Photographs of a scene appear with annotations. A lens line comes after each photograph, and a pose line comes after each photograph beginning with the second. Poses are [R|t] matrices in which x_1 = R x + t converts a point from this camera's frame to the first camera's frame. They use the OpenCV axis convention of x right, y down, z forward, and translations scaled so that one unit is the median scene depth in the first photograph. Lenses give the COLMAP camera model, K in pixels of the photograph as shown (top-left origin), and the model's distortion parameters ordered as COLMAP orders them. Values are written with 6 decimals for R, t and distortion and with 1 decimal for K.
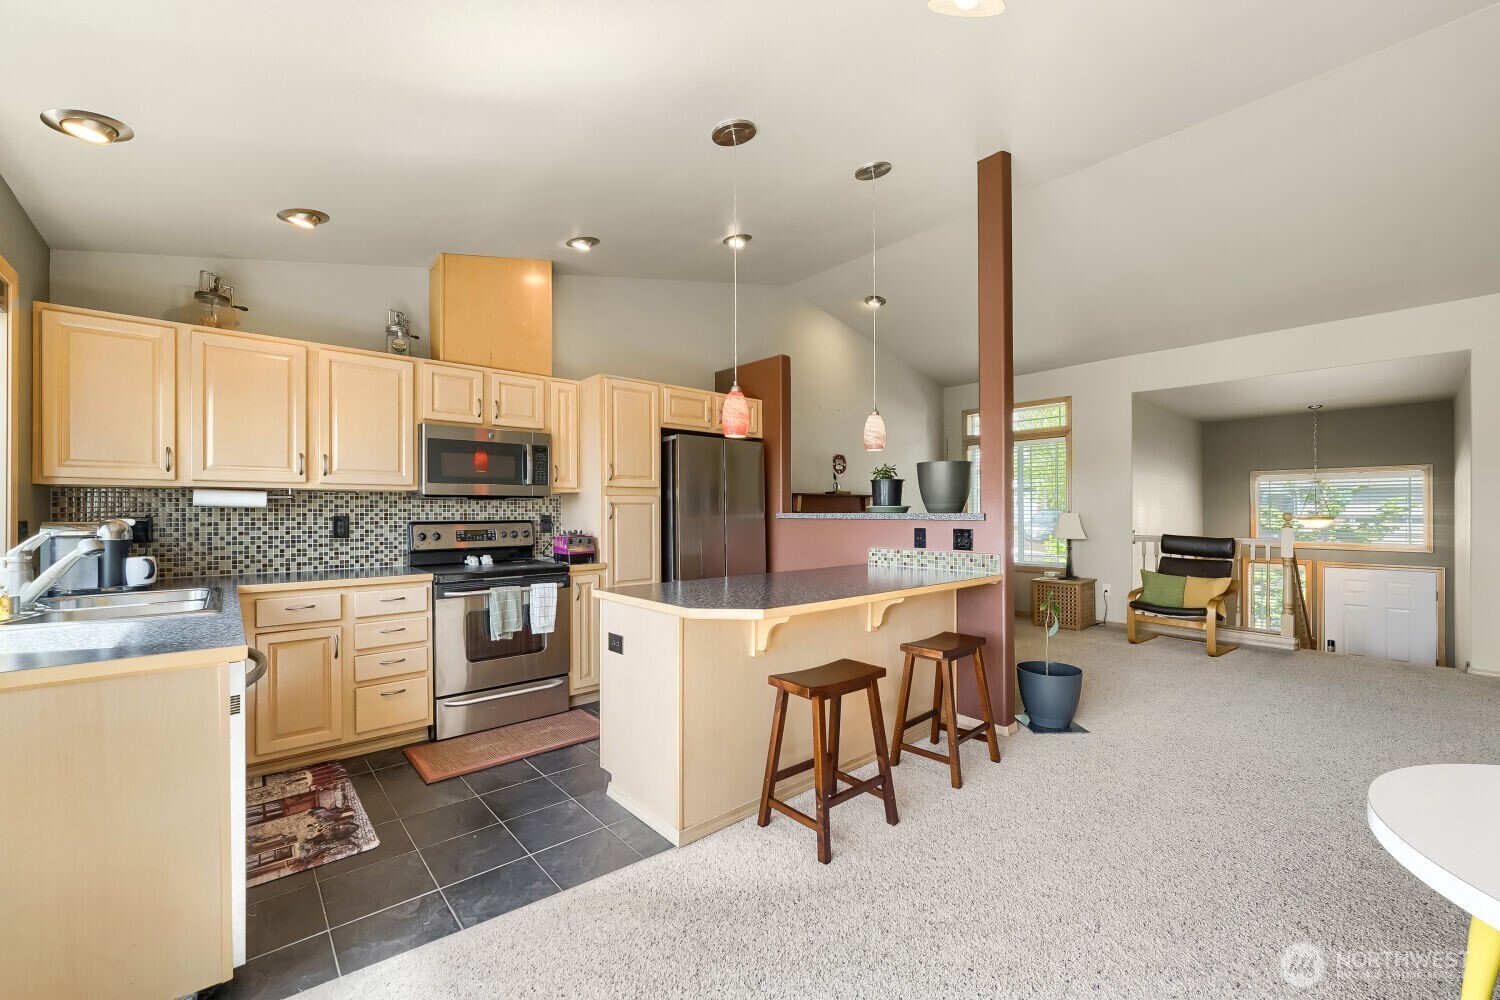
lens RADIAL K [[614.2, 0, 750.0], [0, 614.2, 500.0], [0, 0, 1]] dist [-0.001644, 0.000052]
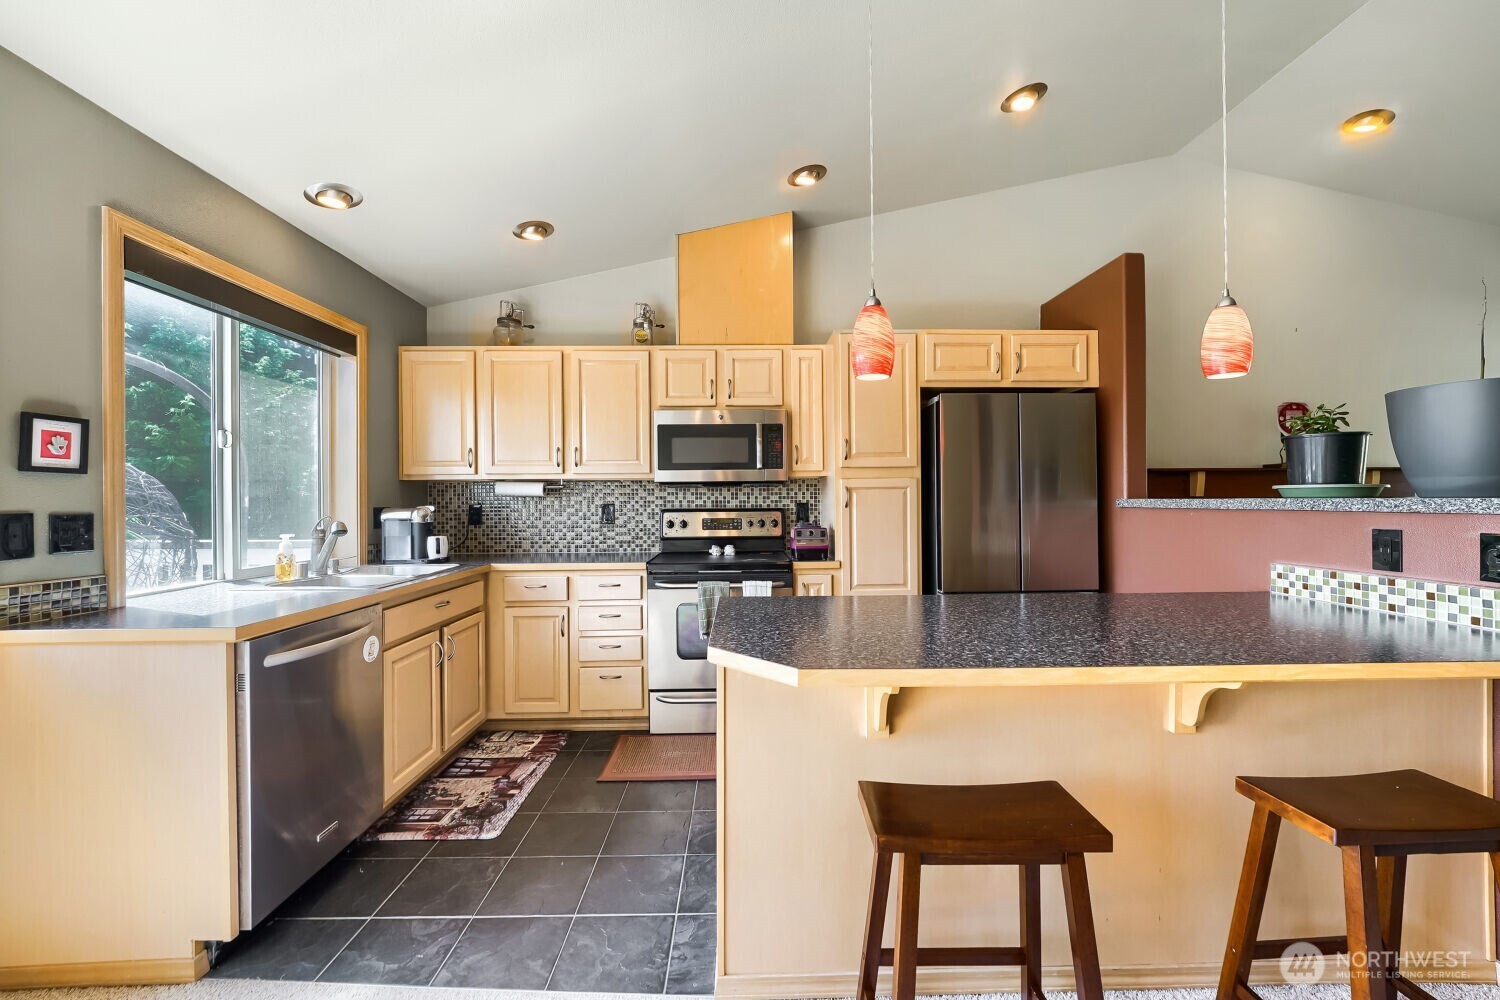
lens RADIAL K [[609.4, 0, 750.0], [0, 609.4, 500.0], [0, 0, 1]] dist [-0.002177, -0.000094]
pose [[0.761836, -0.003146, -0.647762, 0.211651], [0.016839, 0.999746, 0.014948, 0.007444], [0.647551, -0.022296, 0.761696, 0.327396]]
